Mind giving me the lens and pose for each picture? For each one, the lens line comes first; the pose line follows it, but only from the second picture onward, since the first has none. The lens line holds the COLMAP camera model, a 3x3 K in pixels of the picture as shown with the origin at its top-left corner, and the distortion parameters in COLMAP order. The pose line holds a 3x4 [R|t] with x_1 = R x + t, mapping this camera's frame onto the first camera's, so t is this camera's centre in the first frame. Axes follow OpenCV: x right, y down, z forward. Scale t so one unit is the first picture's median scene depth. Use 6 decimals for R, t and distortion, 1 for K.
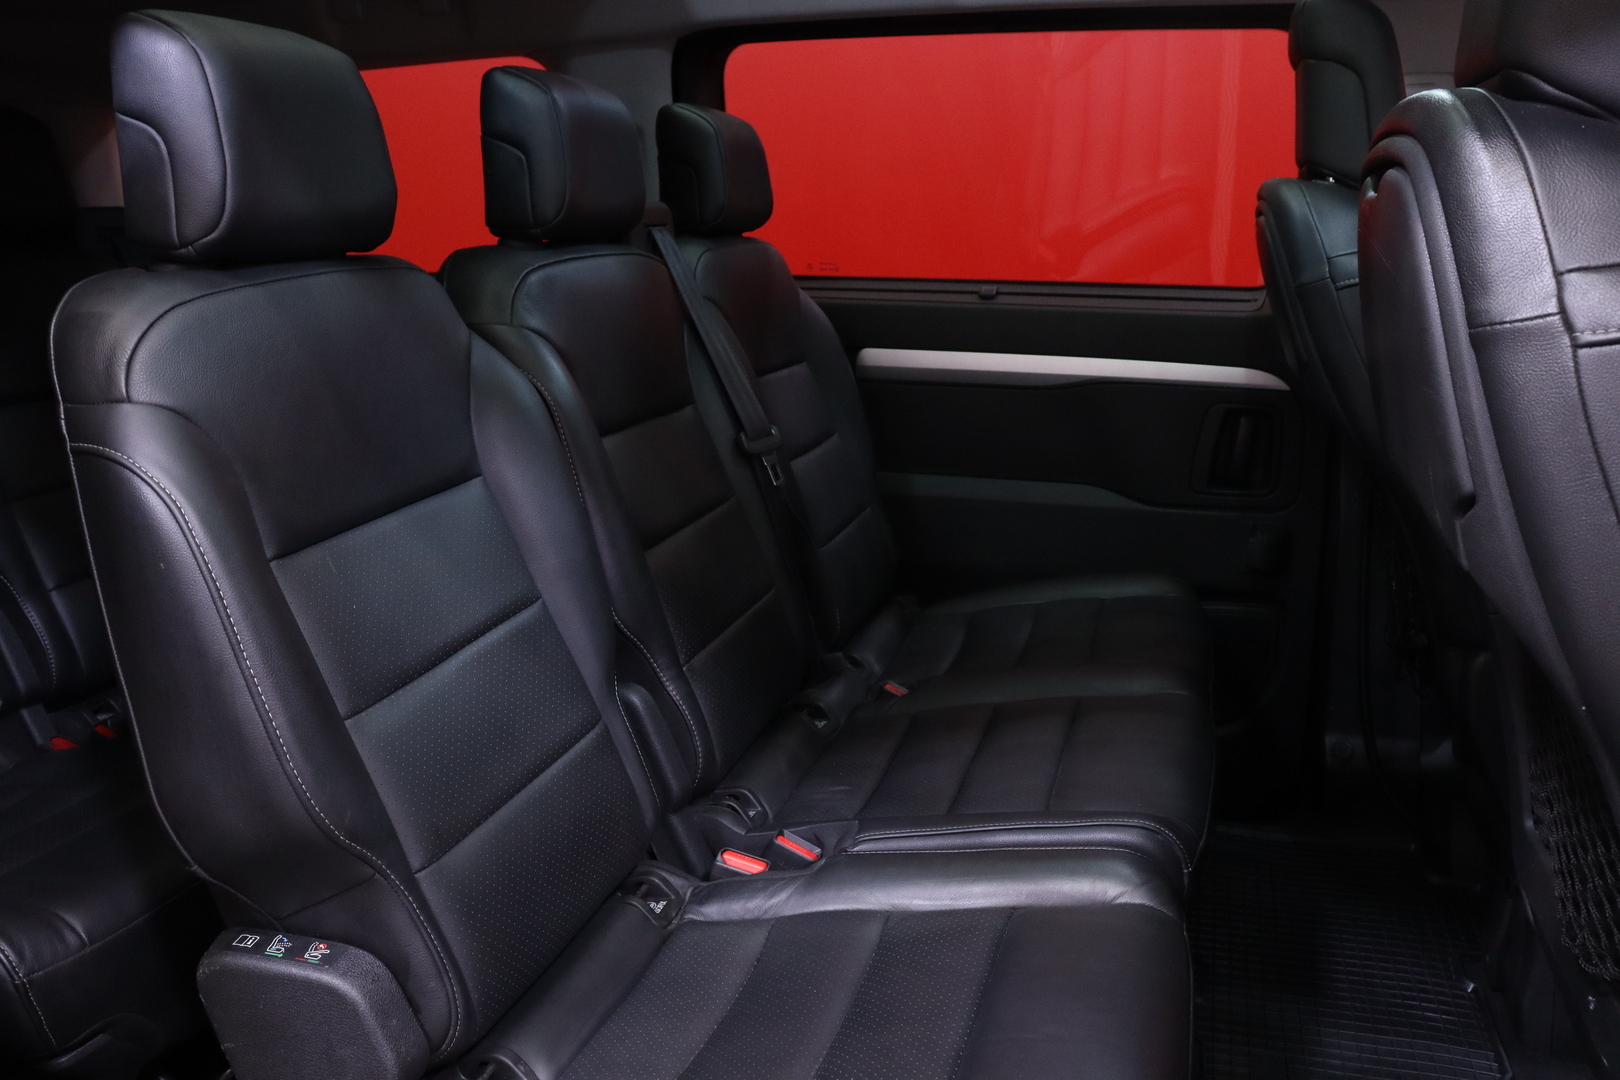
lens RADIAL K [[1302.6, 0, 797.8], [0, 1302.6, 538.2], [0, 0, 1]] dist [-0.176148, 0.136040]
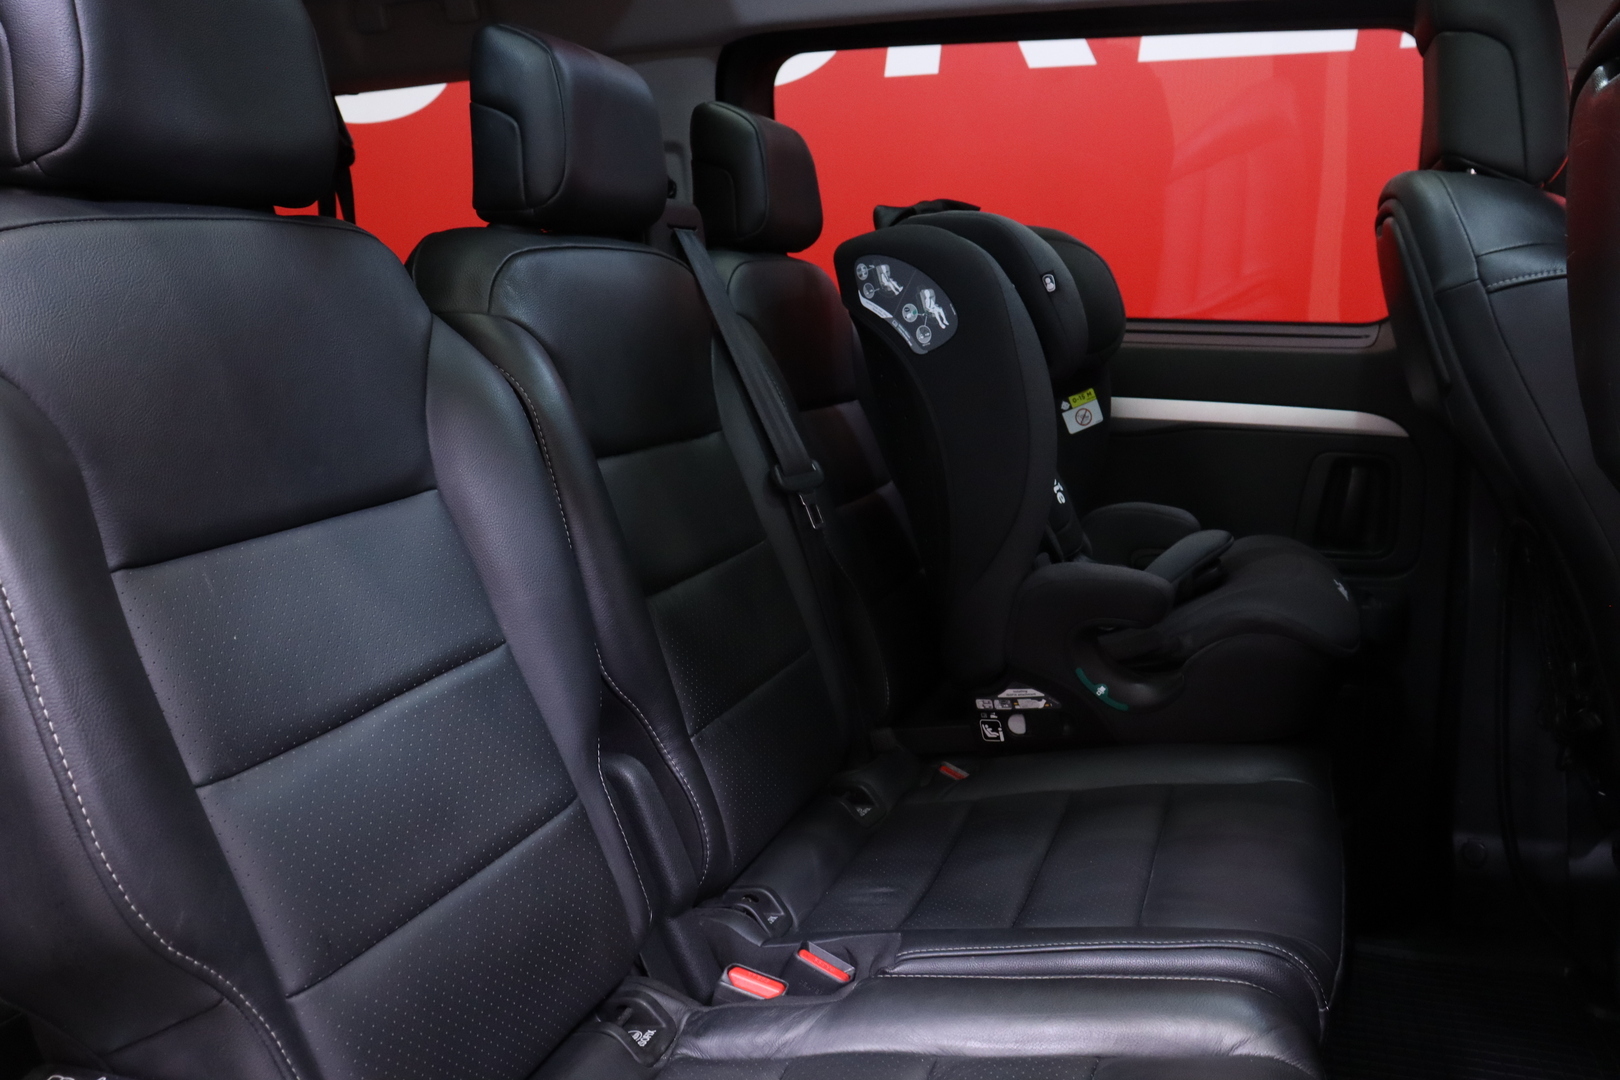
lens RADIAL K [[1314.7, 0, 816.2], [0, 1314.7, 534.8], [0, 0, 1]] dist [-0.165842, 0.115684]
pose [[0.999216, 0.015233, -0.036532, 0.019643], [-0.017662, 0.997588, -0.067123, 0.027136], [0.035422, 0.067716, 0.997076, 0.180959]]
